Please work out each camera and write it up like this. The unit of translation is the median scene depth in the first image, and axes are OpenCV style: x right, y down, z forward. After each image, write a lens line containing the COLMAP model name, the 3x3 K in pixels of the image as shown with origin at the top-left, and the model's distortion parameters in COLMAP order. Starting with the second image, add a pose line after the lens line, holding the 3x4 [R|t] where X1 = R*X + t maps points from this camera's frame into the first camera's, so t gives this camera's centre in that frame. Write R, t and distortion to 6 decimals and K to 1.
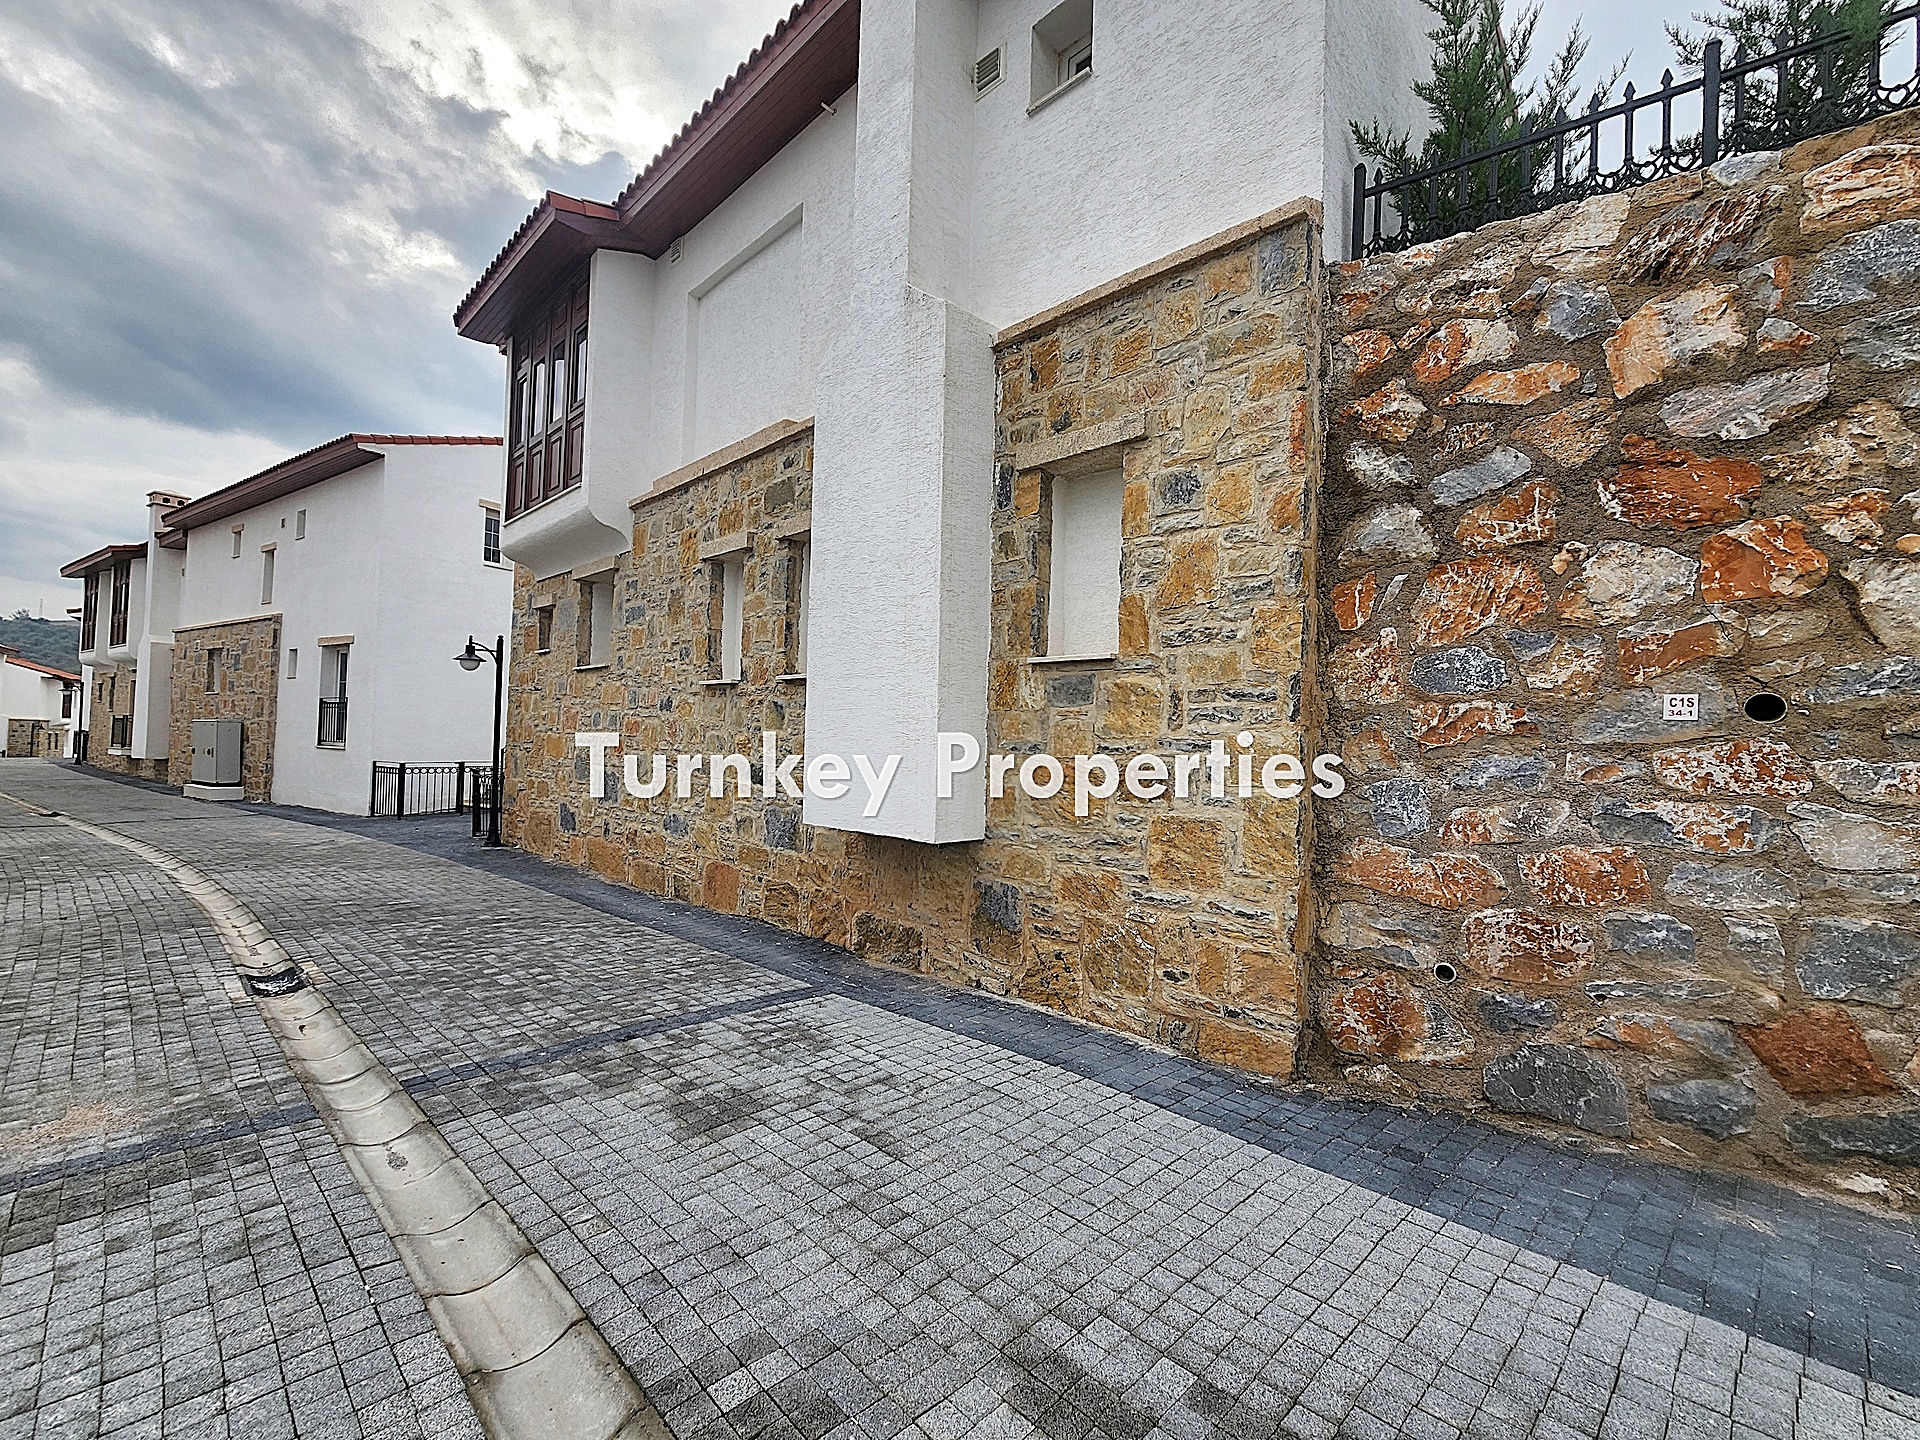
lens RADIAL K [[787.0, 0, 963.6], [0, 787.0, 720.9], [0, 0, 1]] dist [0.001016, -0.000204]
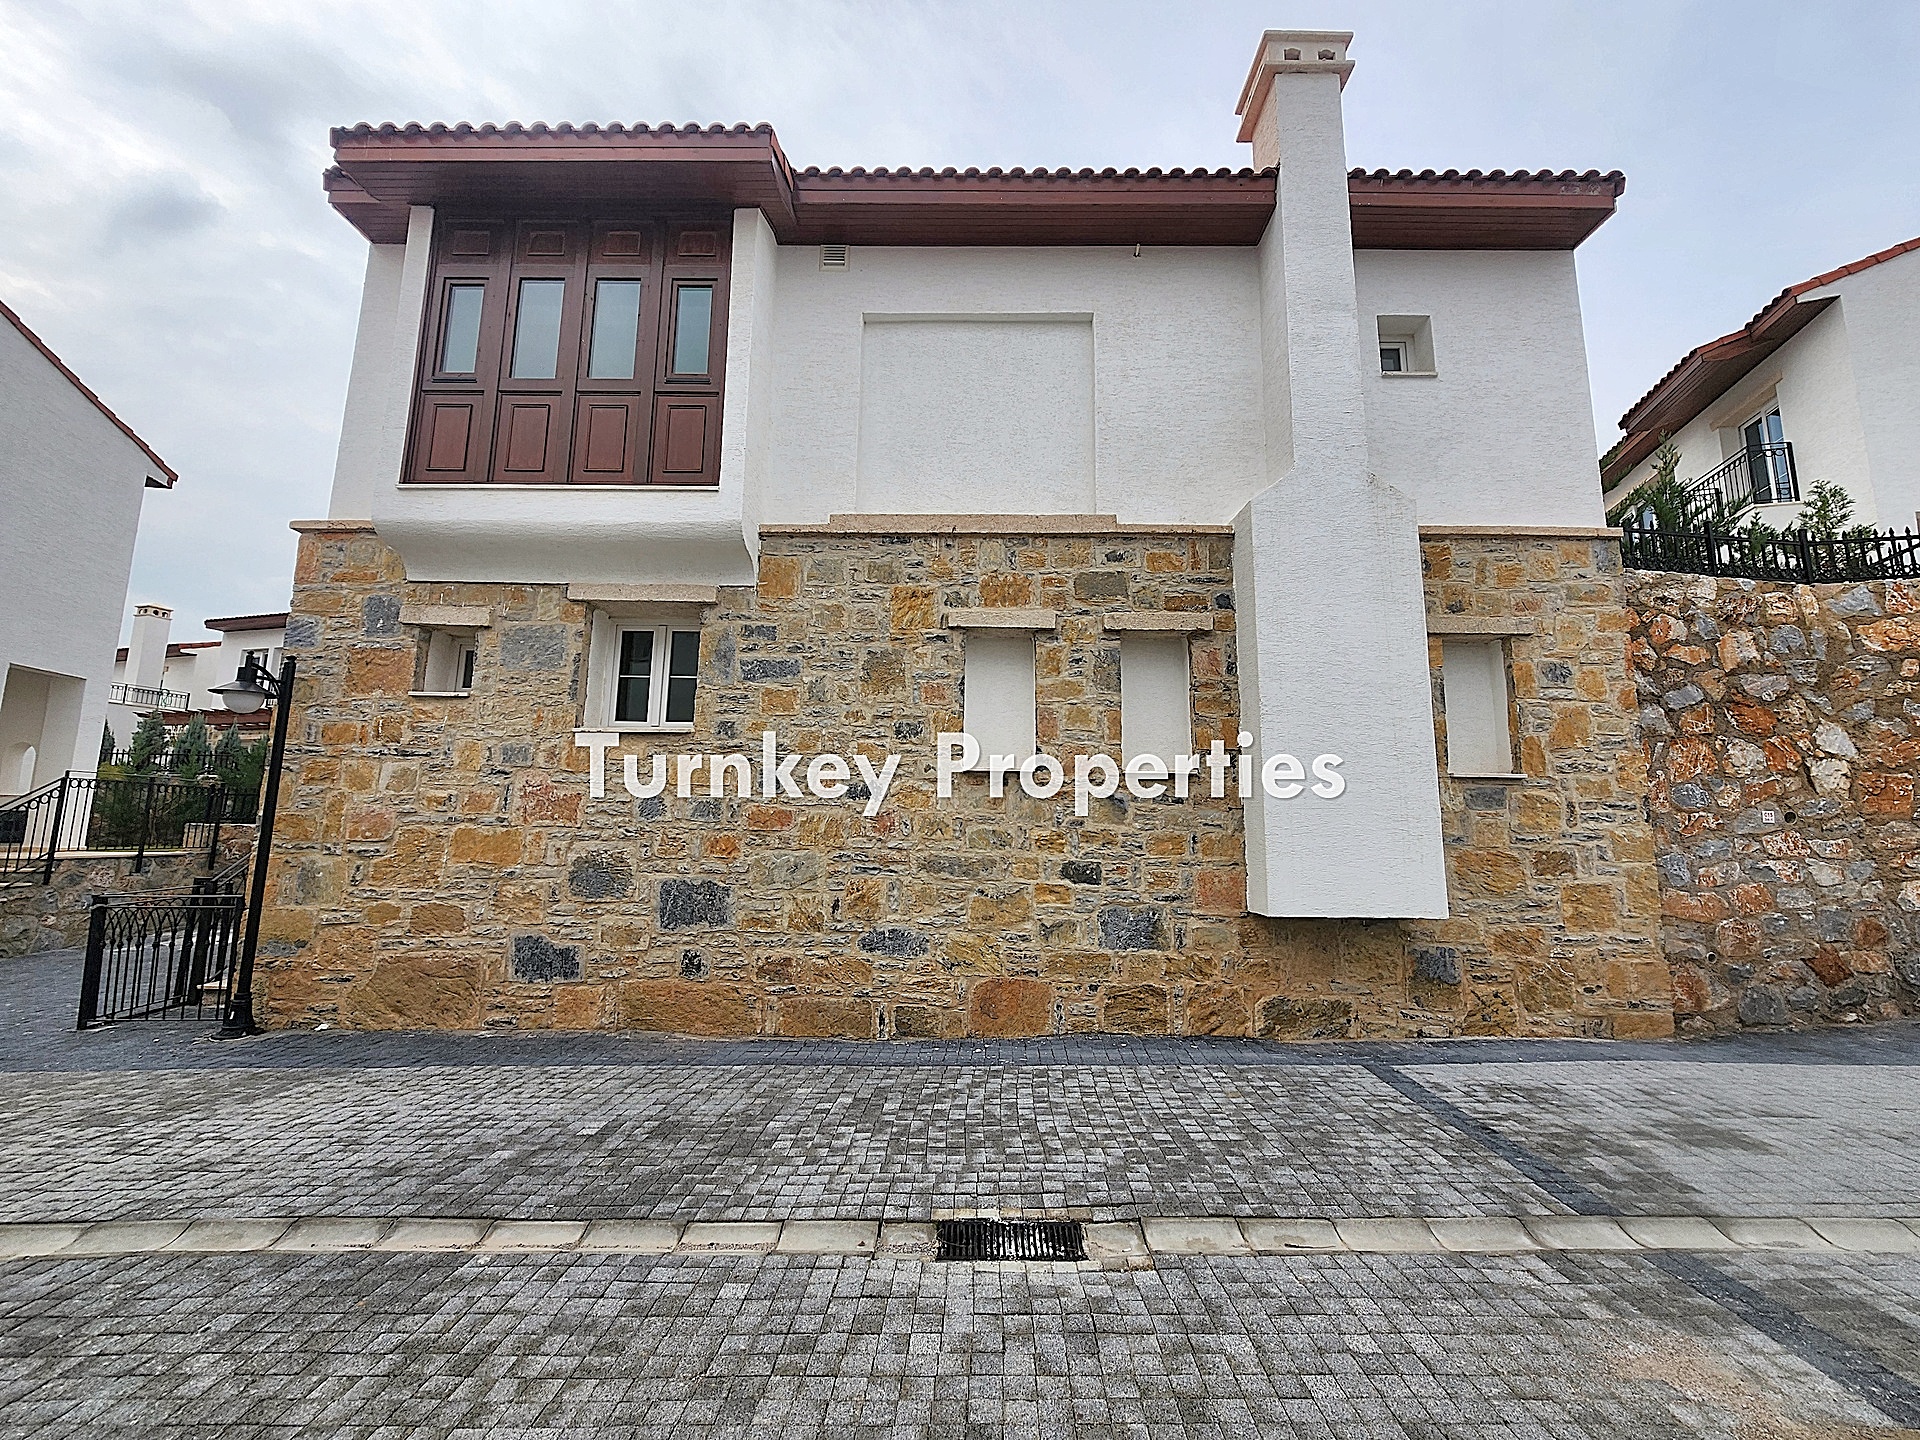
lens RADIAL K [[787.0, 0, 970.9], [0, 787.0, 719.9], [0, 0, 1]] dist [0.001016, -0.000204]
pose [[0.732758, 0.081627, 0.675576, -1.667241], [-0.012698, 0.994247, -0.106358, -0.018226], [-0.680371, 0.069357, 0.729579, 0.661532]]
